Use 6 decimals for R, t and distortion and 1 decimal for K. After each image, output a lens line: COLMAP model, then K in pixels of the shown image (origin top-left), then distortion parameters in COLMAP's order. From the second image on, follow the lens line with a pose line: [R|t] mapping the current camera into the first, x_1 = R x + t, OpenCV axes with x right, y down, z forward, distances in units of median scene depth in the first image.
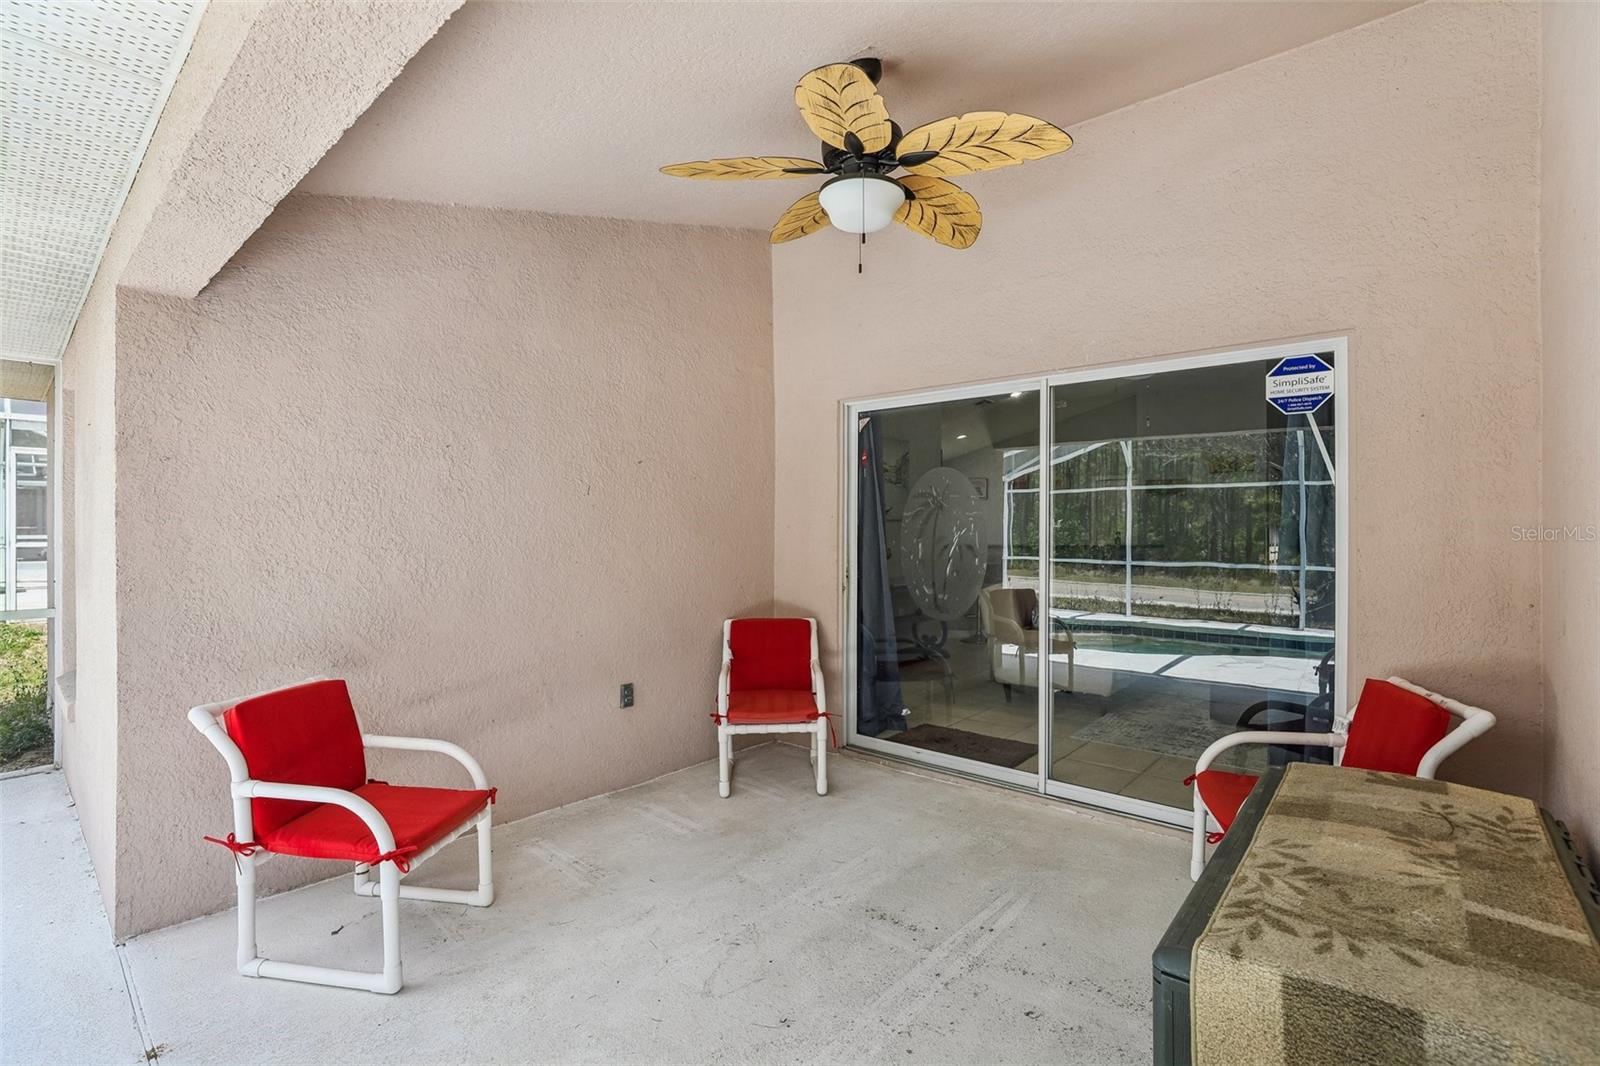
lens RADIAL K [[728.2, 0, 805.8], [0, 728.2, 528.7], [0, 0, 1]] dist [-0.036338, 0.010349]
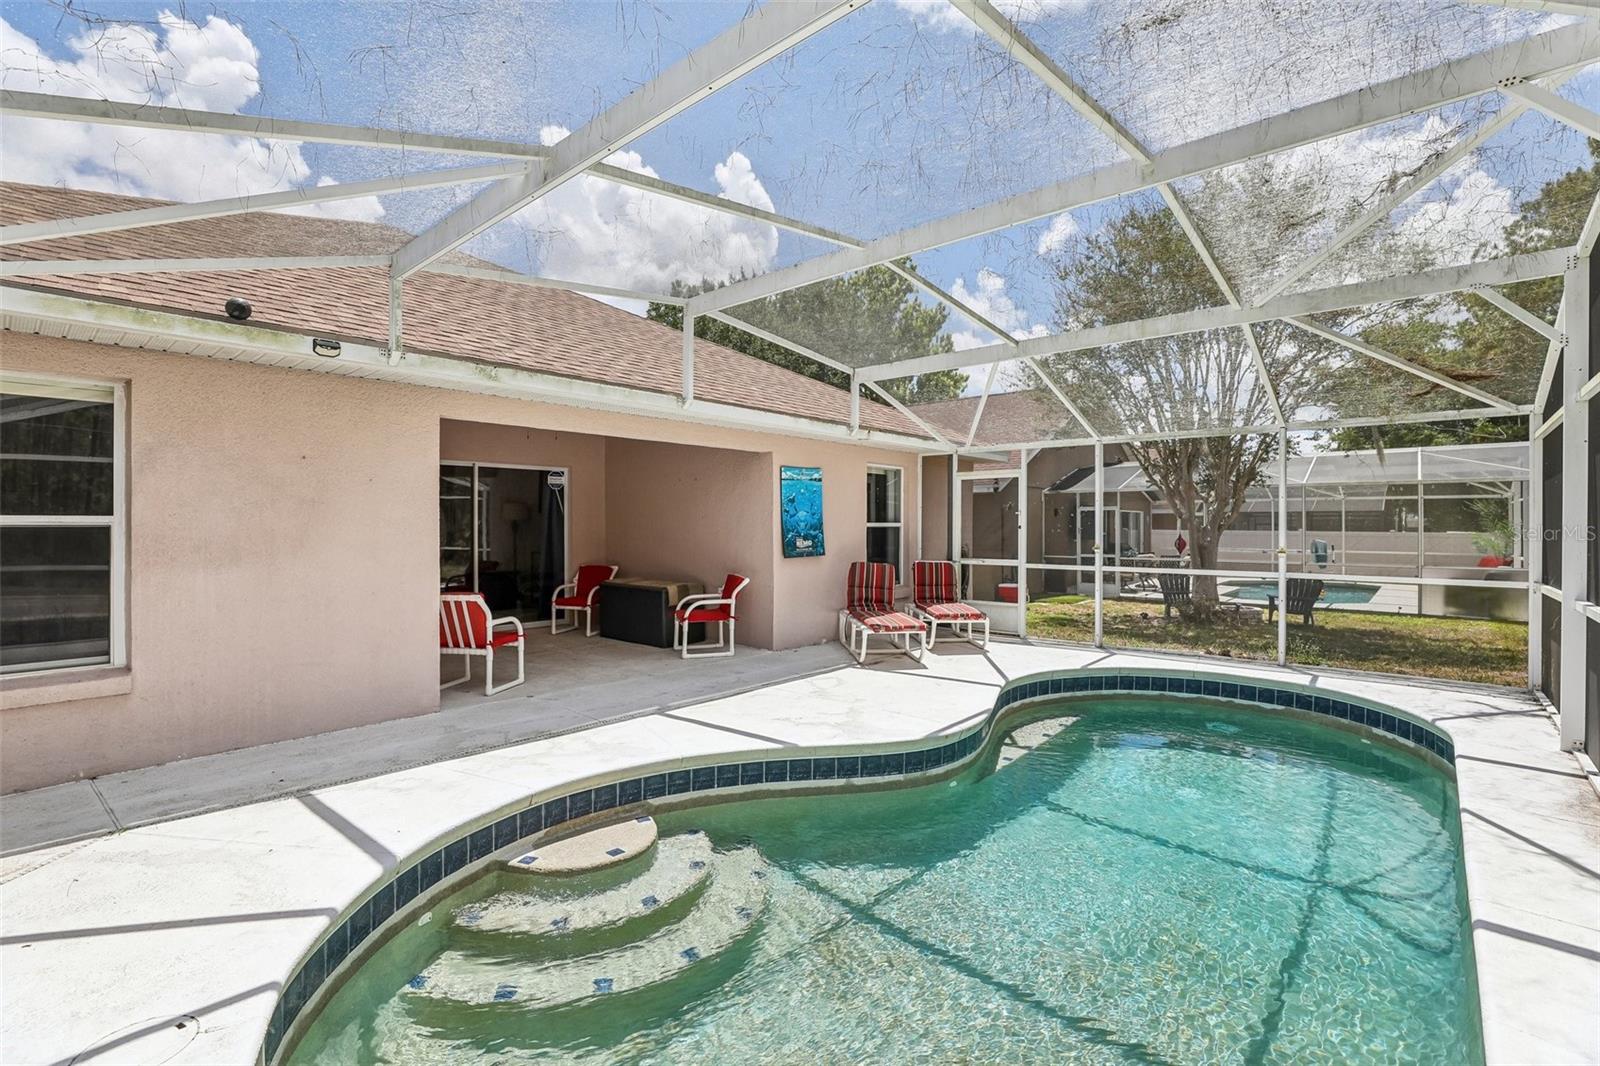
lens RADIAL K [[741.0, 0, 828.6], [0, 741.0, 529.6], [0, 0, 1]] dist [-0.037713, 0.000079]
pose [[-0.022441, -0.004890, 0.999736, -2.009326], [0.000334, 0.999988, 0.004899, 0.002742], [-0.999748, 0.000444, -0.022440, -0.108352]]
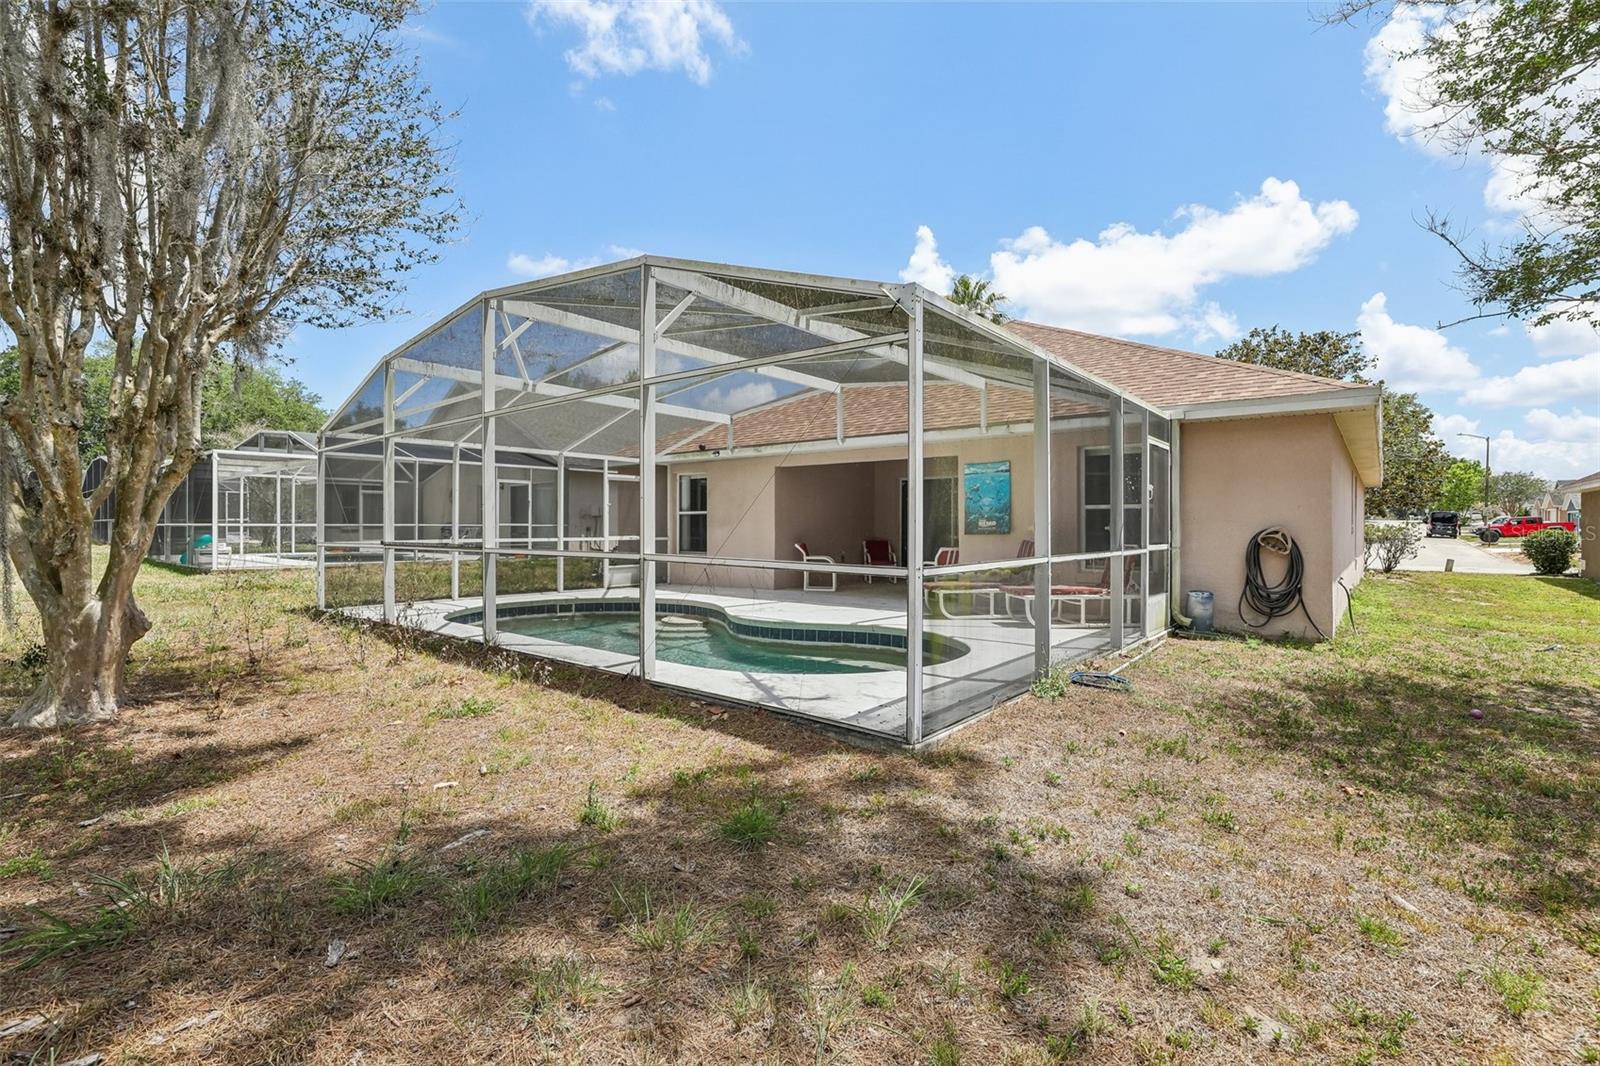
lens RADIAL K [[728.2, 0, 805.8], [0, 728.2, 528.7], [0, 0, 1]] dist [-0.036338, 0.010349]
pose [[0.999740, 0.004253, 0.022407, -0.527375], [-0.004266, 0.999991, 0.000504, 0.075428], [-0.022405, -0.000600, 0.999749, -2.771122]]
